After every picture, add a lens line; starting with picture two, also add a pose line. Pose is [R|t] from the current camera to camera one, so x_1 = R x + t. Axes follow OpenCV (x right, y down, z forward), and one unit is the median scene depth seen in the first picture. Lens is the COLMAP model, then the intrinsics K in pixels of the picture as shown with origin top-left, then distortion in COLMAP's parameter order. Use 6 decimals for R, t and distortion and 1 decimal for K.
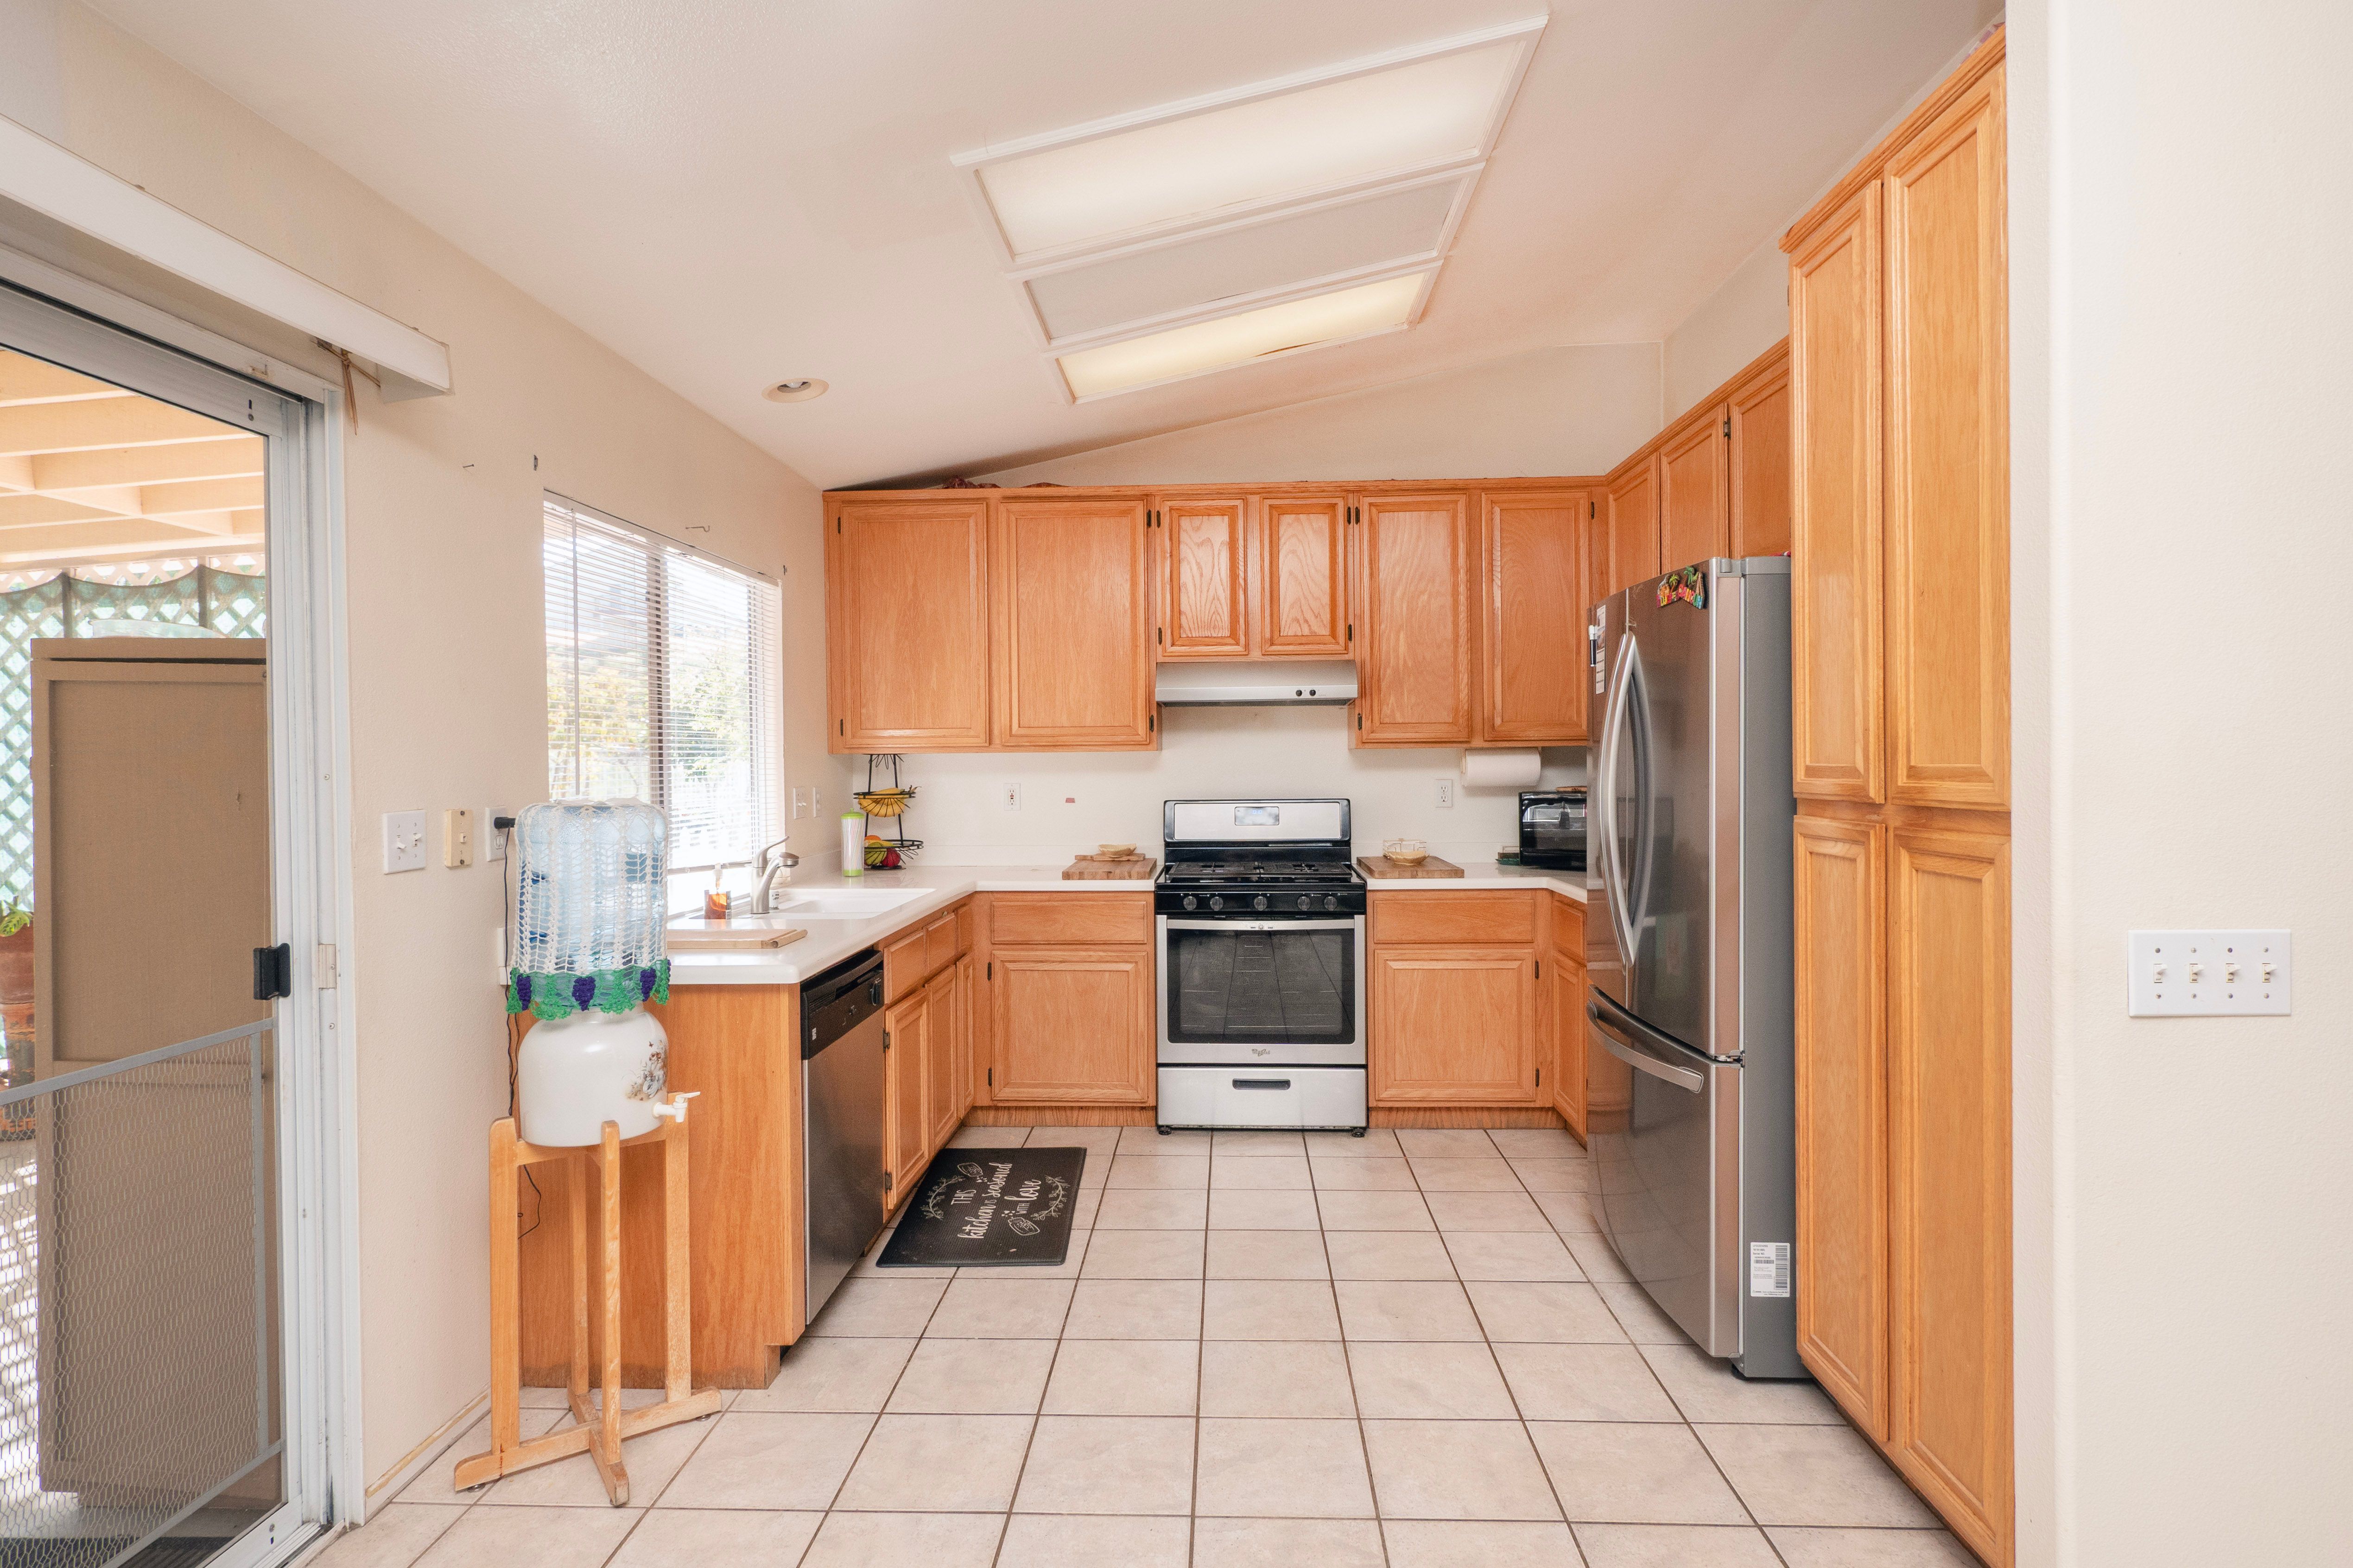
lens RADIAL K [[1167.1, 0, 1179.6], [0, 1167.1, 768.8], [0, 0, 1]] dist [-0.000008, 0.002320]
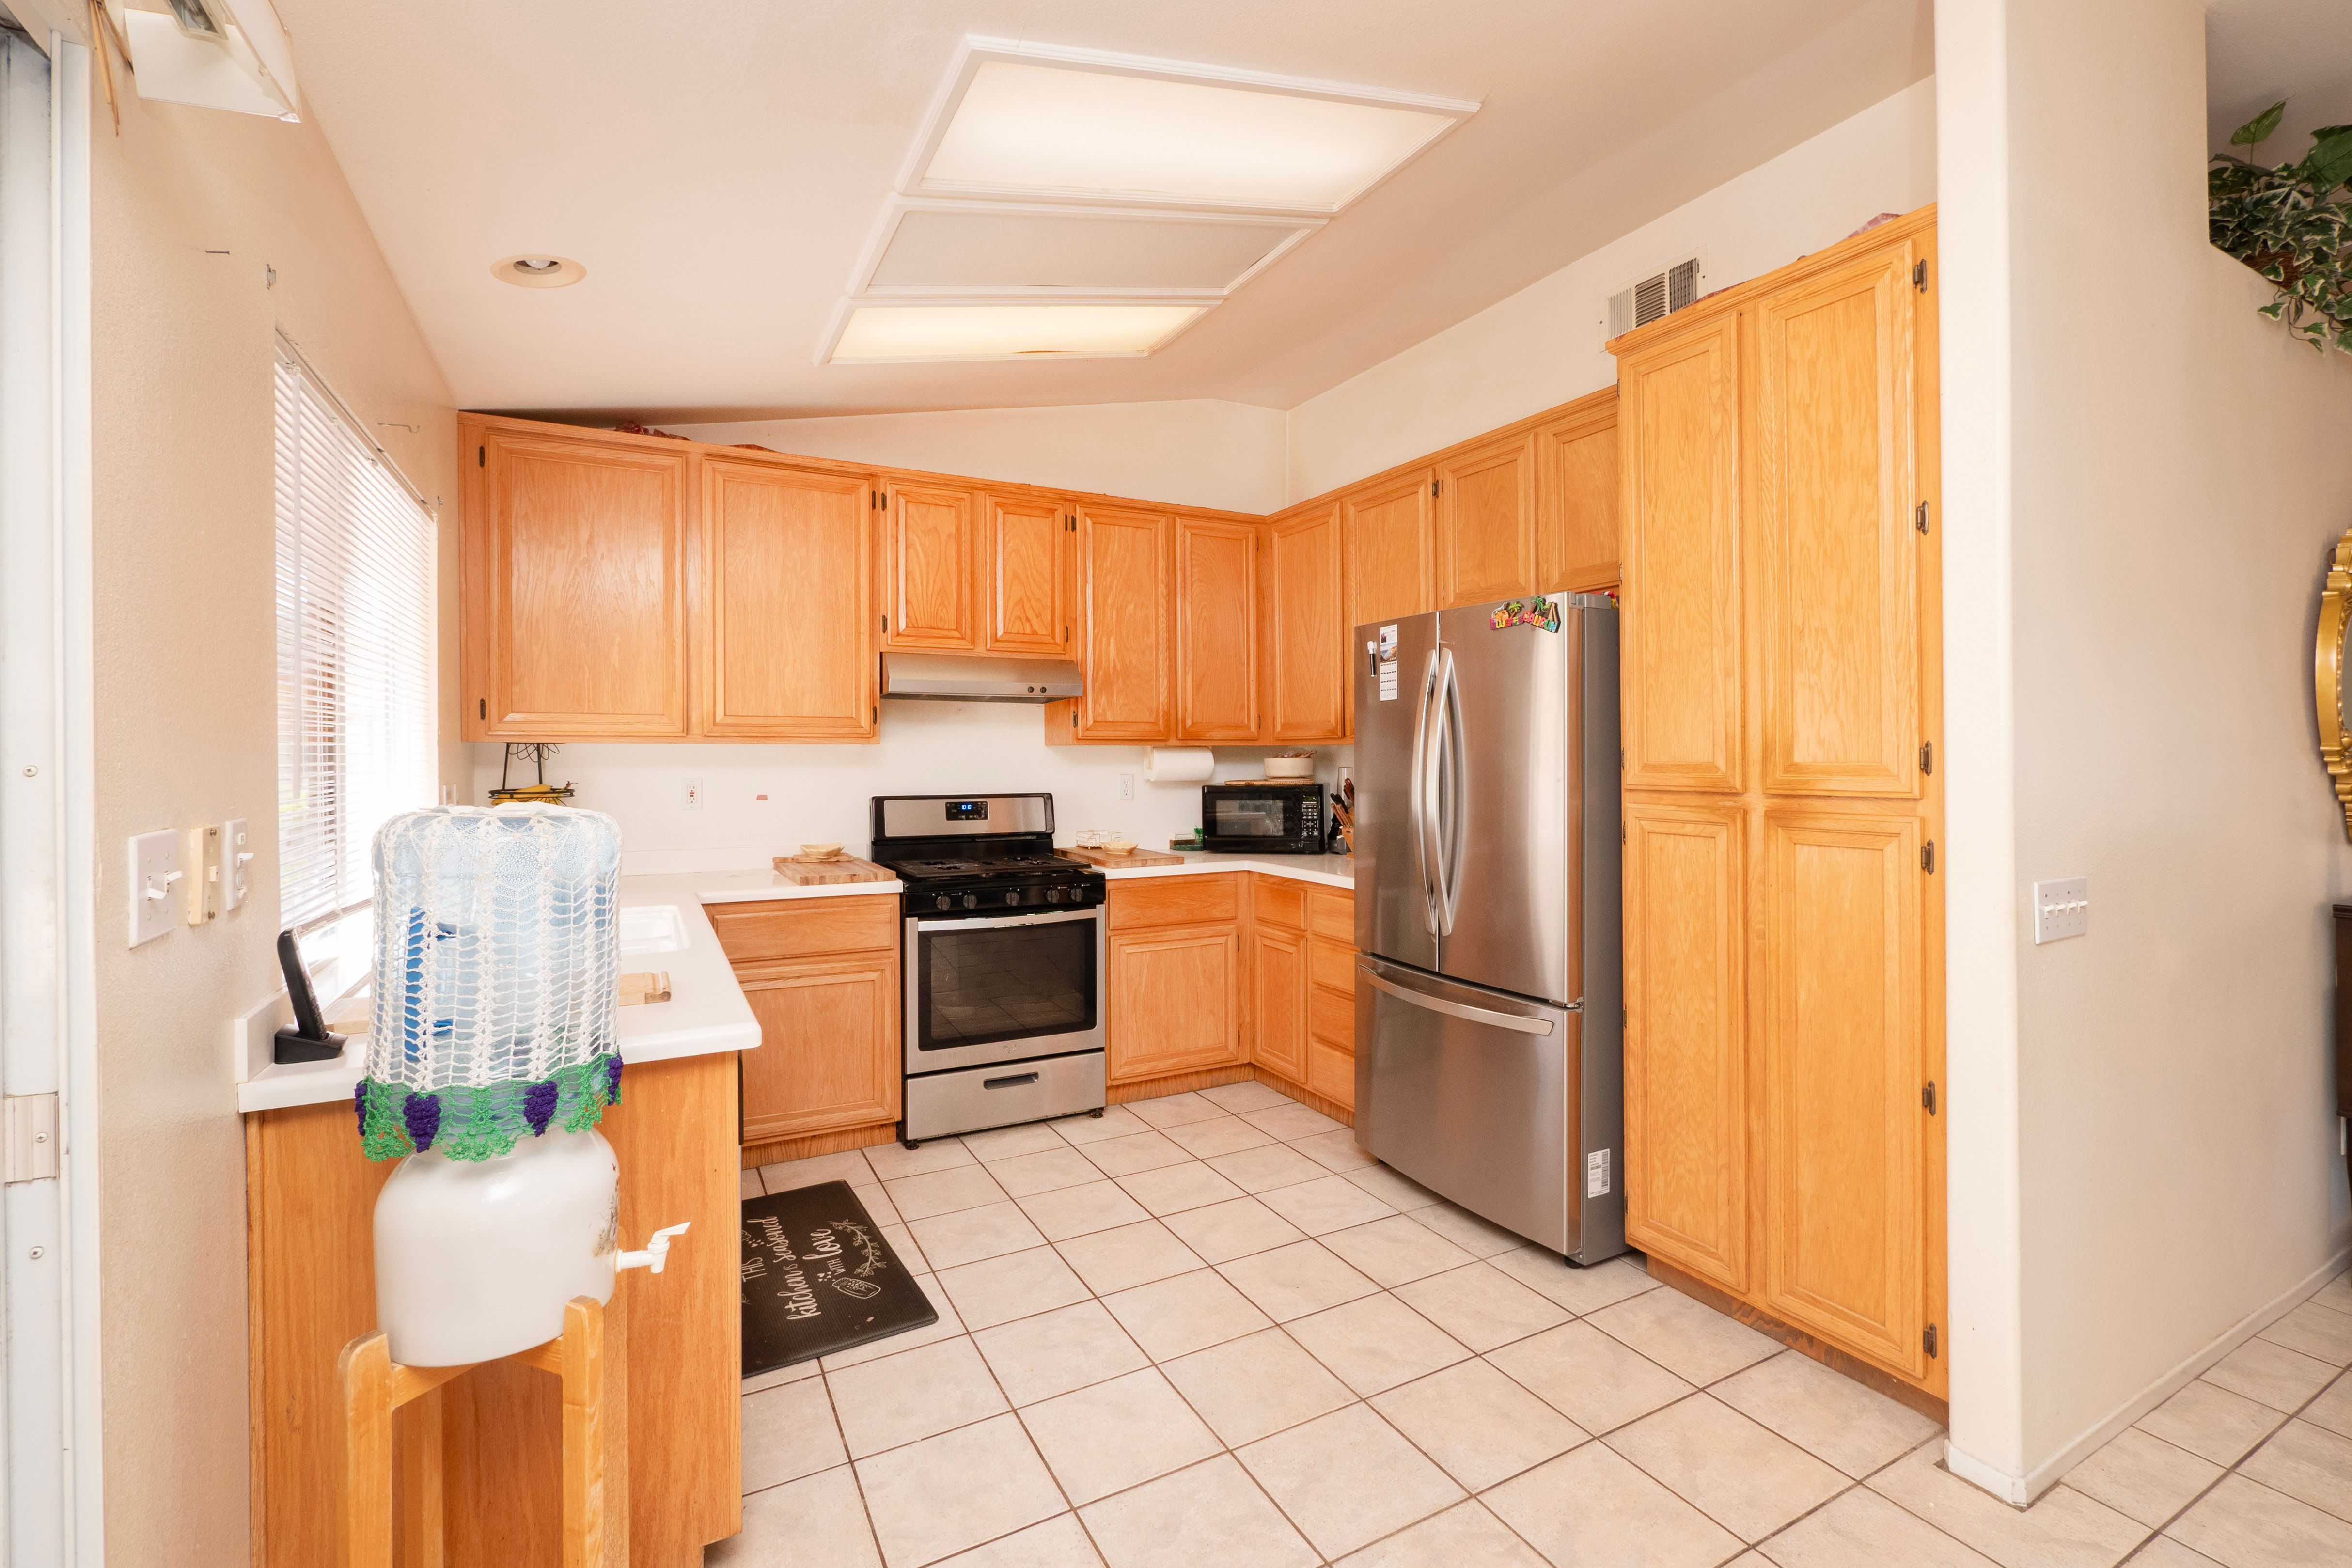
lens RADIAL K [[1022.0, 0, 1150.6], [0, 1022.0, 750.7], [0, 0, 1]] dist [-0.008009, 0.000948]
pose [[0.862679, 0.011635, 0.505618, -0.283652], [-0.004499, 0.999872, -0.015332, 0.001784], [-0.505731, 0.010952, 0.862622, 0.194266]]
